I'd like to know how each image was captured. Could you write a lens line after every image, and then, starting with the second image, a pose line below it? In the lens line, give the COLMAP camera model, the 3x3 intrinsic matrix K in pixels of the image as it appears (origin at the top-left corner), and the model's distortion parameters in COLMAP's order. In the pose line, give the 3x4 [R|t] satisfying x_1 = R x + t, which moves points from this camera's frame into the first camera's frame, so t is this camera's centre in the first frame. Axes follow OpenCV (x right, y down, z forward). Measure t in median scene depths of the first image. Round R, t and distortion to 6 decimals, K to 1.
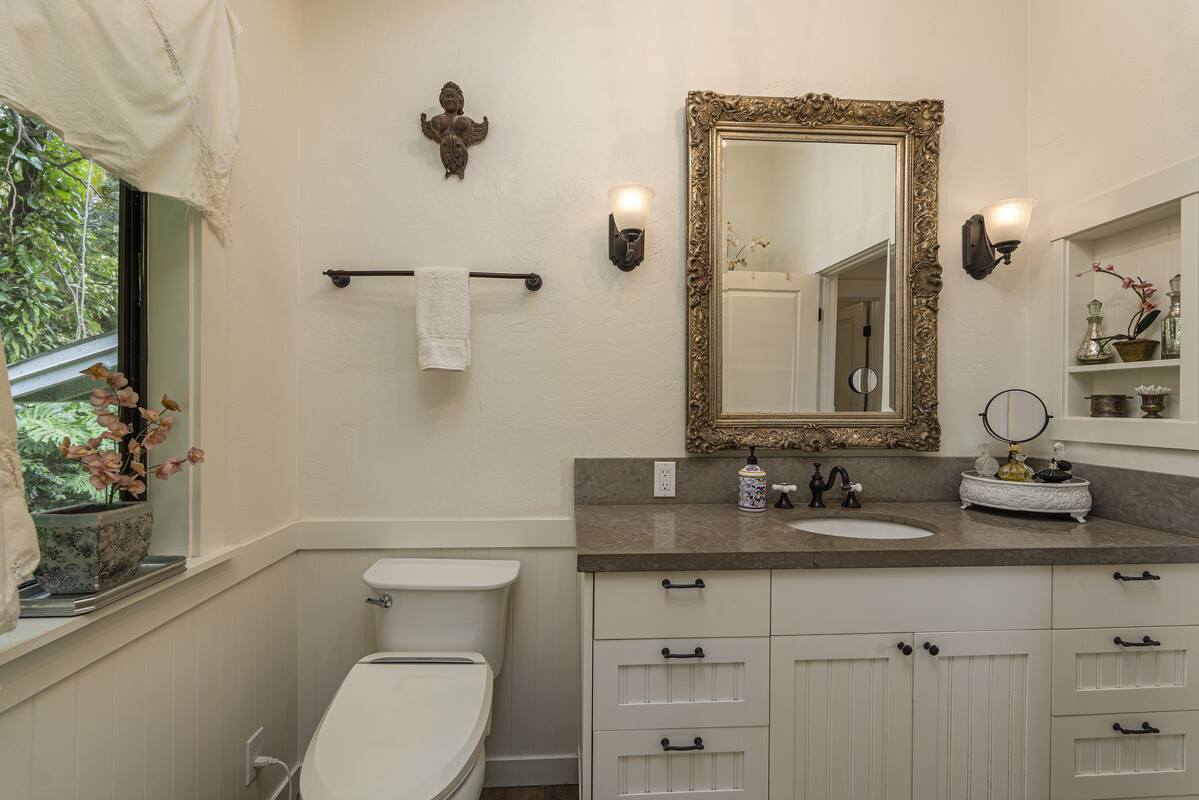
lens RADIAL K [[534.1, 0, 593.4], [0, 534.1, 400.1], [0, 0, 1]] dist [-0.005846, 0.000479]
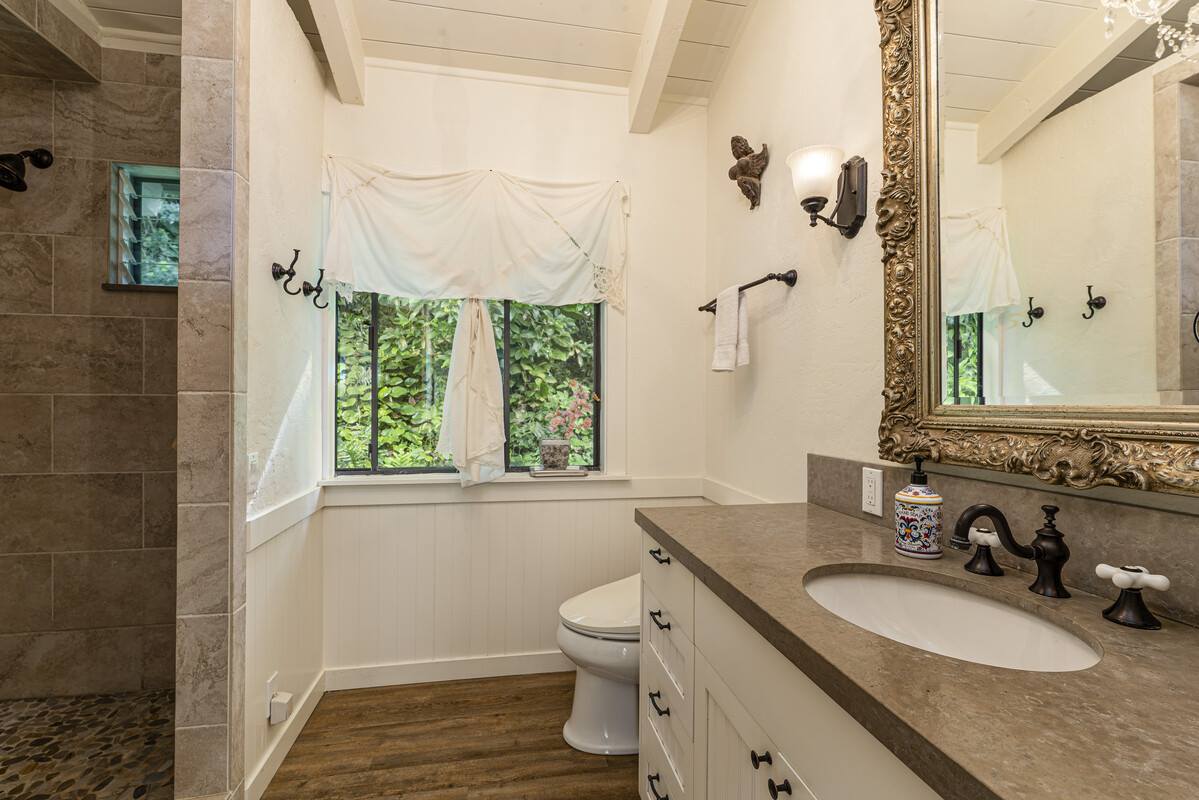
lens RADIAL K [[534.1, 0, 599.3], [0, 534.1, 403.2], [0, 0, 1]] dist [-0.005846, 0.000479]
pose [[0.116417, -0.002871, -0.993196, 0.862861], [-0.001874, 0.999993, -0.003110, 0.023500], [0.993199, 0.002223, 0.116411, 0.515785]]
